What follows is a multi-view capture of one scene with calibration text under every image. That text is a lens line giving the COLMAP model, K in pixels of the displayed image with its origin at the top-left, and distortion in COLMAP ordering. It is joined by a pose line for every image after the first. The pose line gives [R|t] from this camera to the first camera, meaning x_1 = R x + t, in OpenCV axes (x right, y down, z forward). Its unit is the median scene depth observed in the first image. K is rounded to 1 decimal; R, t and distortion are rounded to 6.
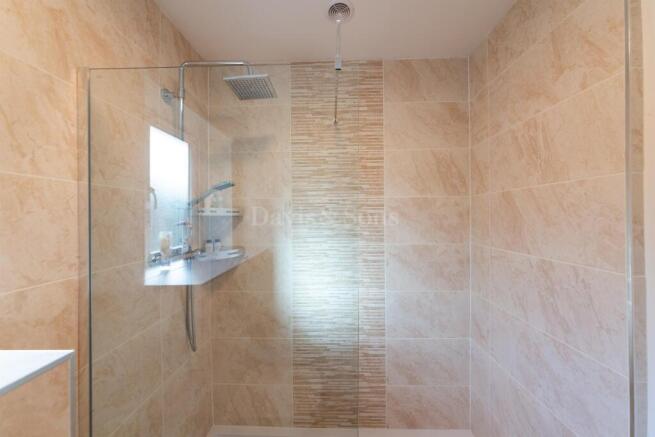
lens RADIAL K [[231.9, 0, 329.2], [0, 231.9, 214.1], [0, 0, 1]] dist [-0.000402, 0.001038]
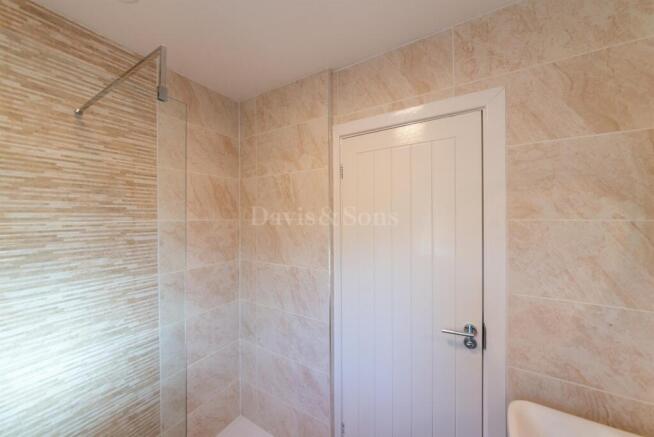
lens RADIAL K [[231.6, 0, 326.6], [0, 231.6, 217.5], [0, 0, 1]] dist [-0.000402, 0.001038]
pose [[0.501075, 0.002373, 0.865400, -0.200347], [-0.003753, 0.999993, -0.000569, -0.088657], [-0.865396, -0.002963, 0.501081, 0.014411]]
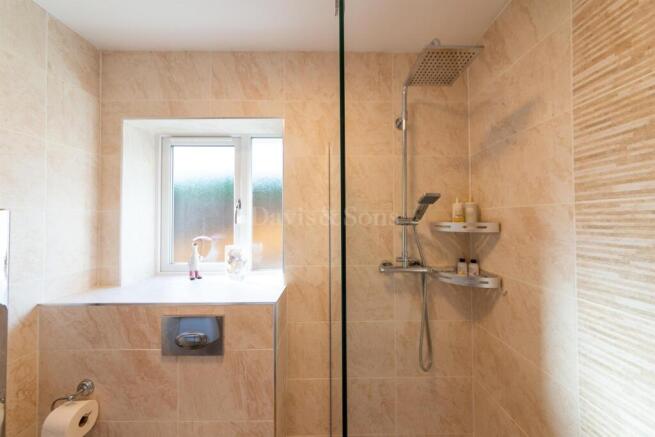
lens RADIAL K [[231.9, 0, 330.9], [0, 231.9, 215.1], [0, 0, 1]] dist [-0.000402, 0.001038]
pose [[0.042112, -0.012419, -0.999036, 0.311027], [0.011113, 0.999867, -0.011961, -0.043036], [0.999051, -0.010599, 0.042245, 0.469008]]
